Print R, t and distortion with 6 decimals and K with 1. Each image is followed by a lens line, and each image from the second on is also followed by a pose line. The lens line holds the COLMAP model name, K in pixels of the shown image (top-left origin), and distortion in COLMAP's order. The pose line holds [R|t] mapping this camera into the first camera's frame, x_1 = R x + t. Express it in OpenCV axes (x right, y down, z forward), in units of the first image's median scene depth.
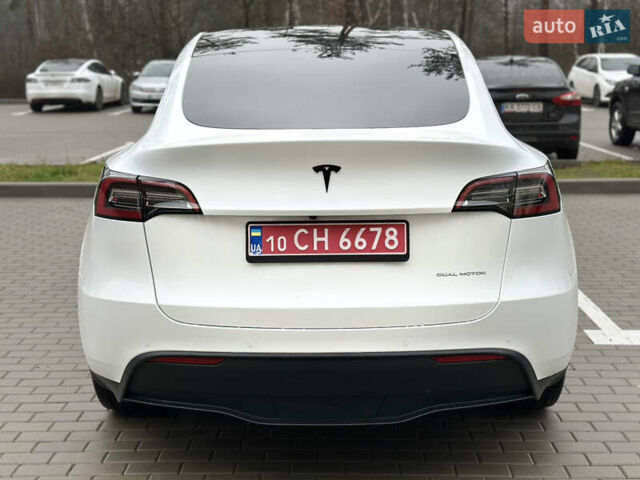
lens RADIAL K [[881.9, 0, 318.7], [0, 881.9, 239.2], [0, 0, 1]] dist [0.117593, 0.000000]
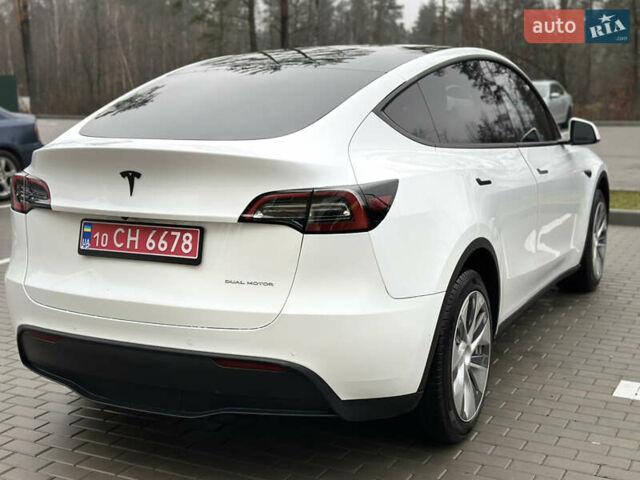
lens RADIAL K [[881.9, 0, 317.7], [0, 881.9, 240.8], [0, 0, 1]] dist [0.117593, 0.000000]
pose [[0.900227, 0.076518, -0.428644, 0.682293], [-0.086231, 0.996270, -0.003253, -0.013664], [0.426796, 0.039891, 0.903468, 0.099313]]
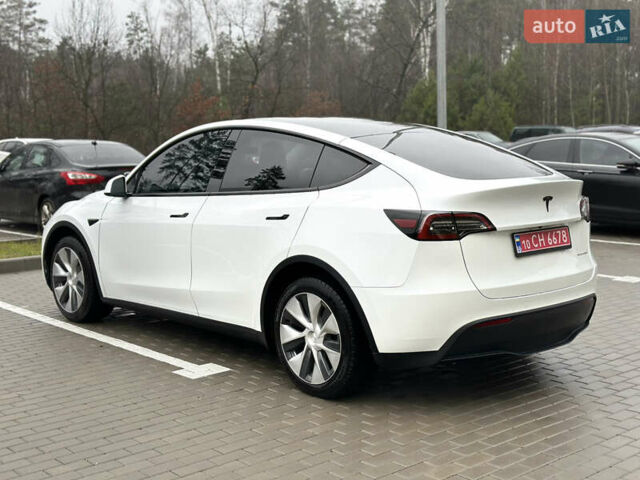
lens RADIAL K [[881.9, 0, 302.0], [0, 881.9, 251.3], [0, 0, 1]] dist [0.117593, 0.000000]
pose [[0.748464, -0.085667, 0.657619, -1.495862], [0.145489, 0.988675, -0.036794, 0.017847], [-0.647020, 0.123215, 0.752452, -0.006903]]
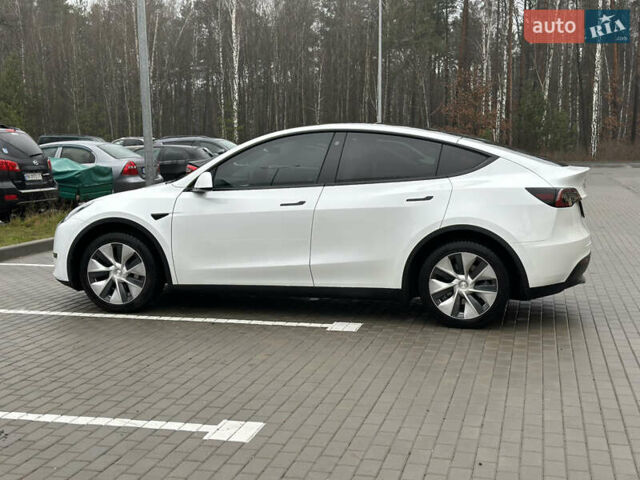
lens RADIAL K [[881.9, 0, 319.4], [0, 881.9, 241.6], [0, 0, 1]] dist [0.117593, 0.000000]
pose [[0.234337, -0.102429, 0.966744, -2.757926], [0.208557, 0.976578, 0.052917, -0.200997], [-0.949521, 0.189220, 0.250211, 1.092301]]
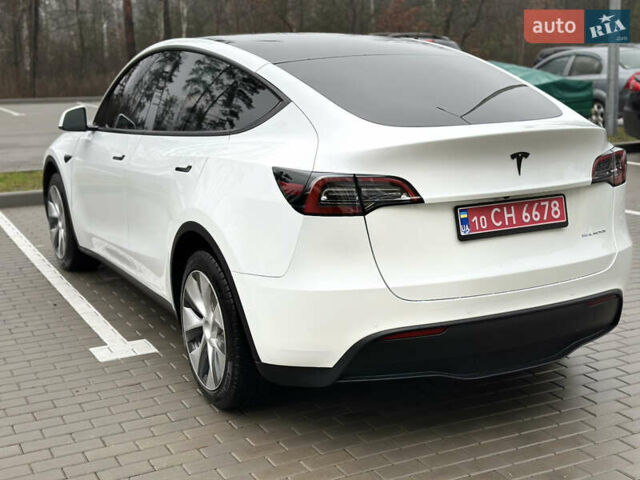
lens RADIAL K [[881.9, 0, 302.9], [0, 881.9, 248.6], [0, 0, 1]] dist [0.117593, 0.000000]
pose [[0.888922, -0.104540, 0.445969, -0.785845], [0.105193, 0.994177, 0.023373, -0.012890], [-0.445816, 0.026136, 0.894743, 0.049881]]
